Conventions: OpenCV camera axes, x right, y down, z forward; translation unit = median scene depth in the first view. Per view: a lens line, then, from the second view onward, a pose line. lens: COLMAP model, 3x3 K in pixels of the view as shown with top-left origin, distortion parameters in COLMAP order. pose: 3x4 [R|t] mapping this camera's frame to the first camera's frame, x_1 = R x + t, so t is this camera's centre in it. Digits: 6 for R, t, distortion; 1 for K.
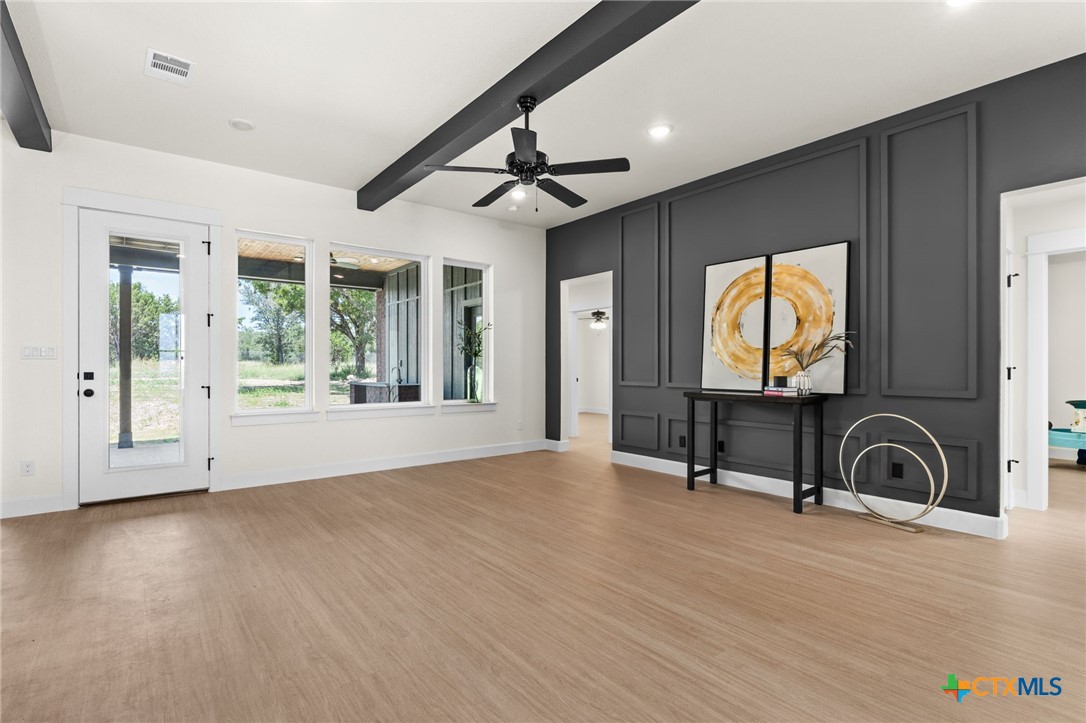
lens RADIAL K [[515.4, 0, 534.2], [0, 515.4, 366.6], [0, 0, 1]] dist [-0.003018, -0.000462]
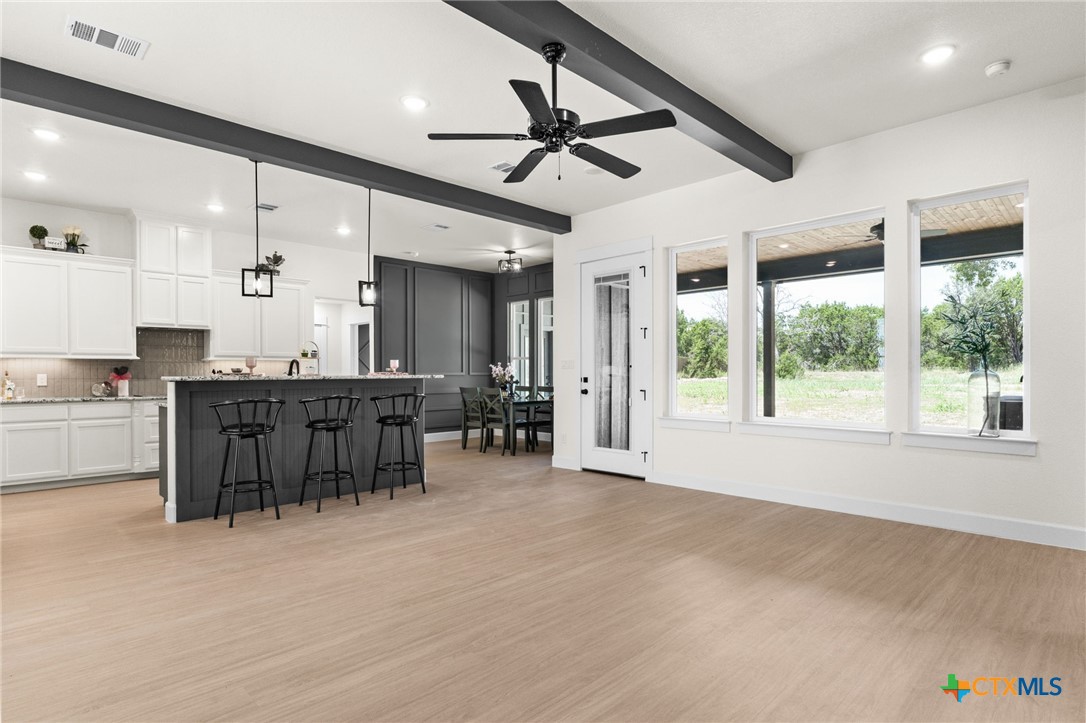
lens RADIAL K [[571.1, 0, 542.4], [0, 571.1, 371.0], [0, 0, 1]] dist [-0.005062, 0.001110]
pose [[0.114295, -0.004049, -0.993439, 0.664839], [0.002386, 0.999990, -0.003801, -0.000963], [0.993444, -0.001936, 0.114303, 0.657616]]
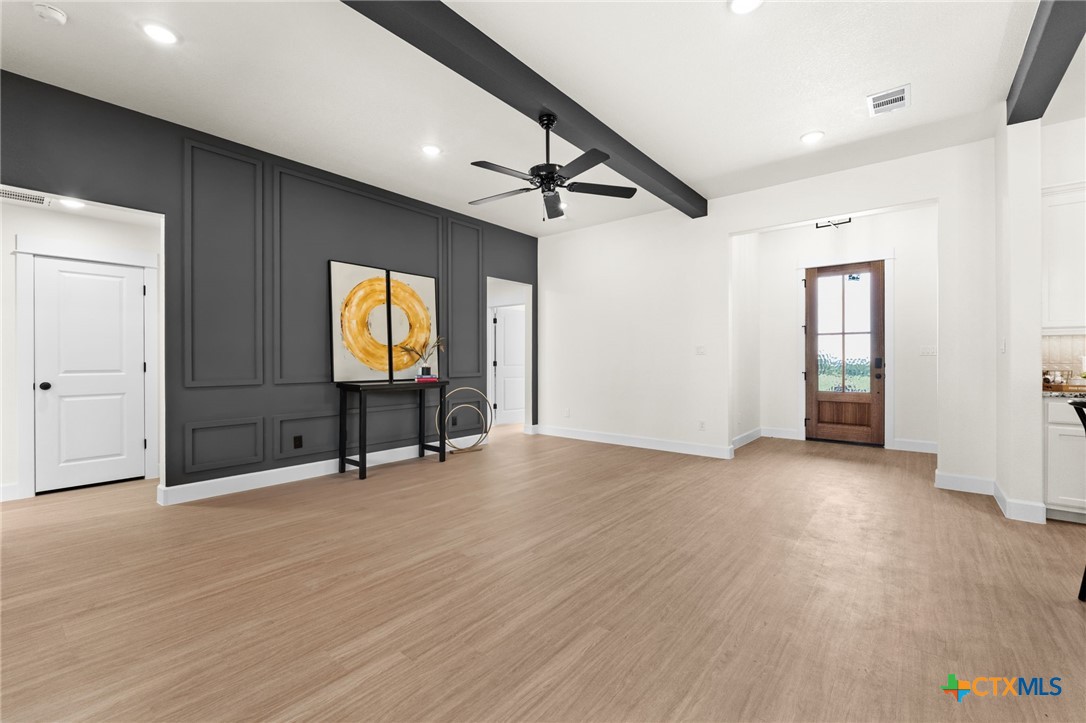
lens RADIAL K [[452.4, 0, 537.9], [0, 452.4, 359.1], [0, 0, 1]] dist [-0.007019, -0.000035]
pose [[-0.205955, 0.001770, 0.978560, -0.716518], [0.002633, 0.999996, -0.001255, -0.000026], [-0.978558, 0.002318, -0.205958, 0.916415]]
